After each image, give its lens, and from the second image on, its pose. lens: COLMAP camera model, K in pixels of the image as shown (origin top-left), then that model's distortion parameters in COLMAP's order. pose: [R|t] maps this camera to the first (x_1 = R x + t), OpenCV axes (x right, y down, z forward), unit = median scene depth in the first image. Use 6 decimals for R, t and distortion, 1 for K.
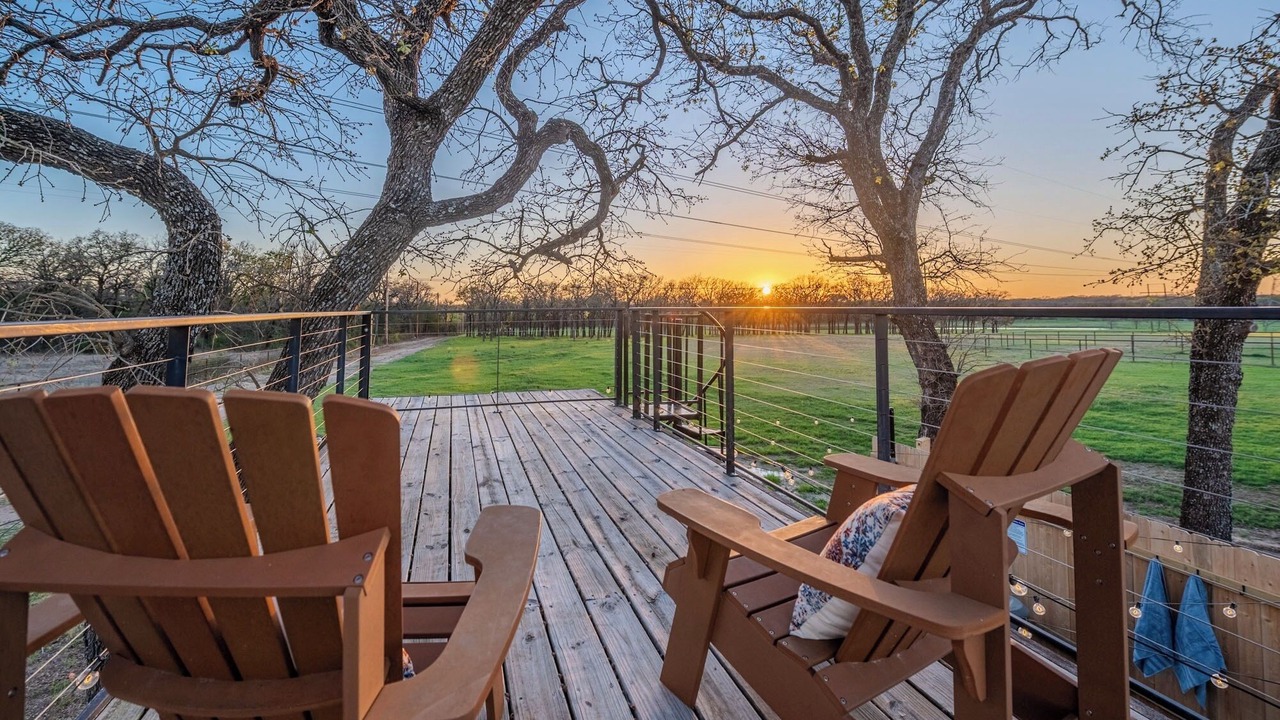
lens RADIAL K [[604.4, 0, 581.9], [0, 604.4, 281.4], [0, 0, 1]] dist [-0.008138, 0.002044]
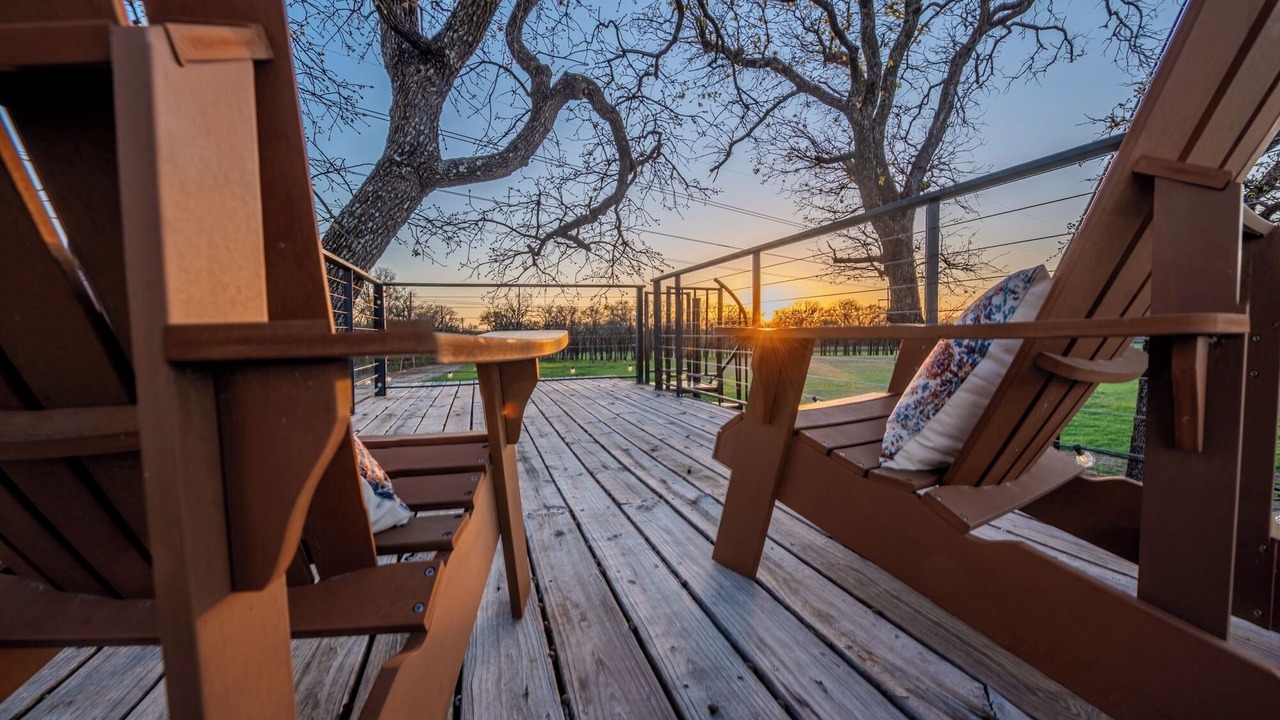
lens RADIAL K [[555.3, 0, 643.5], [0, 555.3, 367.1], [0, 0, 1]] dist [-0.004528, -0.000016]
pose [[0.996620, -0.021254, 0.079352, -0.007701], [0.013730, 0.995460, 0.094182, 0.092409], [-0.080993, -0.092774, 0.992388, 0.072148]]
